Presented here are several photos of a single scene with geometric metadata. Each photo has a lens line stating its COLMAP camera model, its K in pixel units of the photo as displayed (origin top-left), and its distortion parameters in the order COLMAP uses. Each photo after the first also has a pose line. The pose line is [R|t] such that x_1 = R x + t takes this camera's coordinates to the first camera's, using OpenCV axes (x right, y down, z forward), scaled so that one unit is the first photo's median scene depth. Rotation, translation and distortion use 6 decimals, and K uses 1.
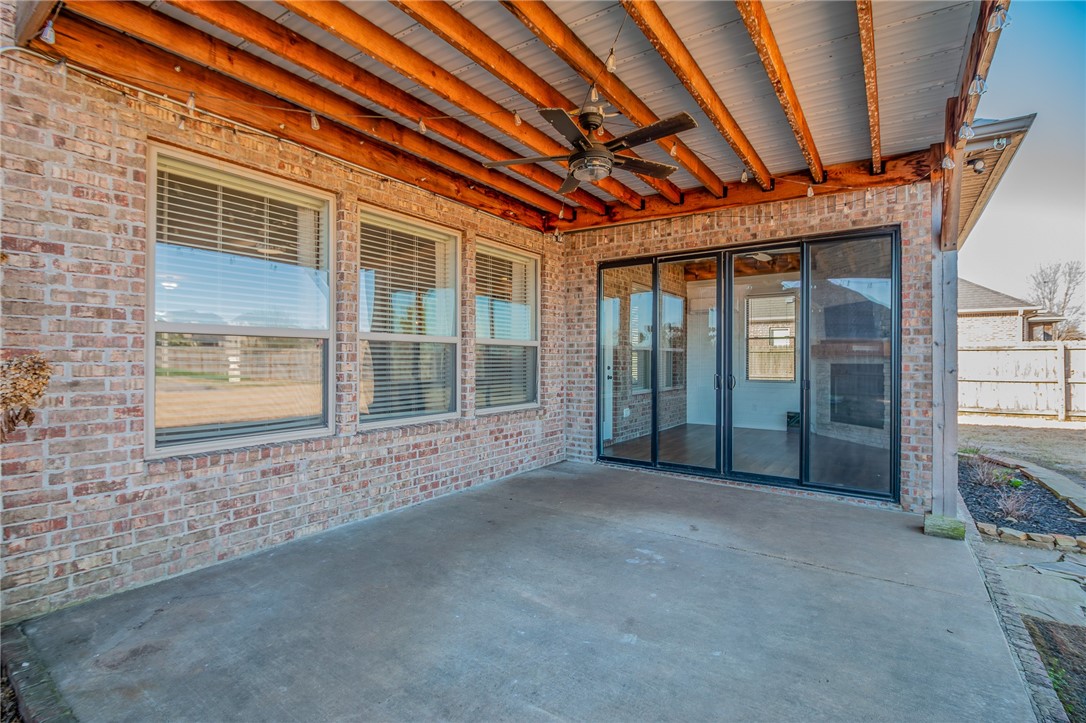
lens RADIAL K [[502.7, 0, 544.8], [0, 502.7, 358.0], [0, 0, 1]] dist [-0.015497, -0.003573]
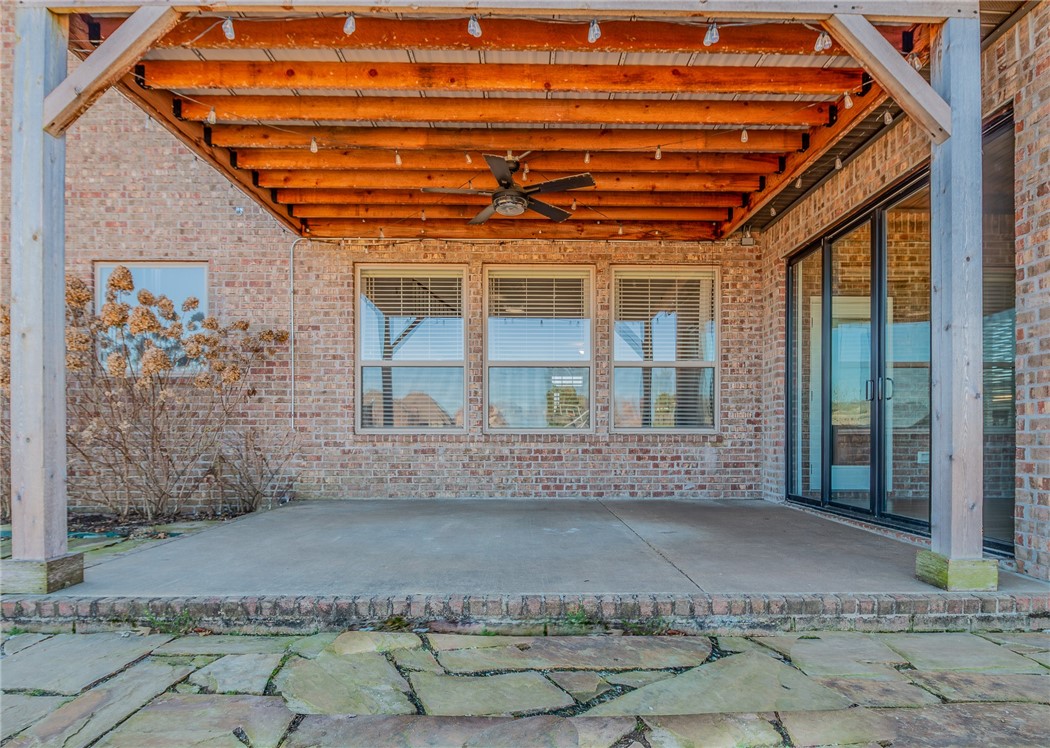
lens RADIAL K [[627.9, 0, 524.6], [0, 627.9, 437.7], [0, 0, 1]] dist [-0.005501, -0.006761]
pose [[0.591568, 0.000760, -0.806255, 1.004618], [0.003792, 0.999986, 0.003725, 0.142885], [0.806246, -0.005261, 0.591557, 0.071383]]
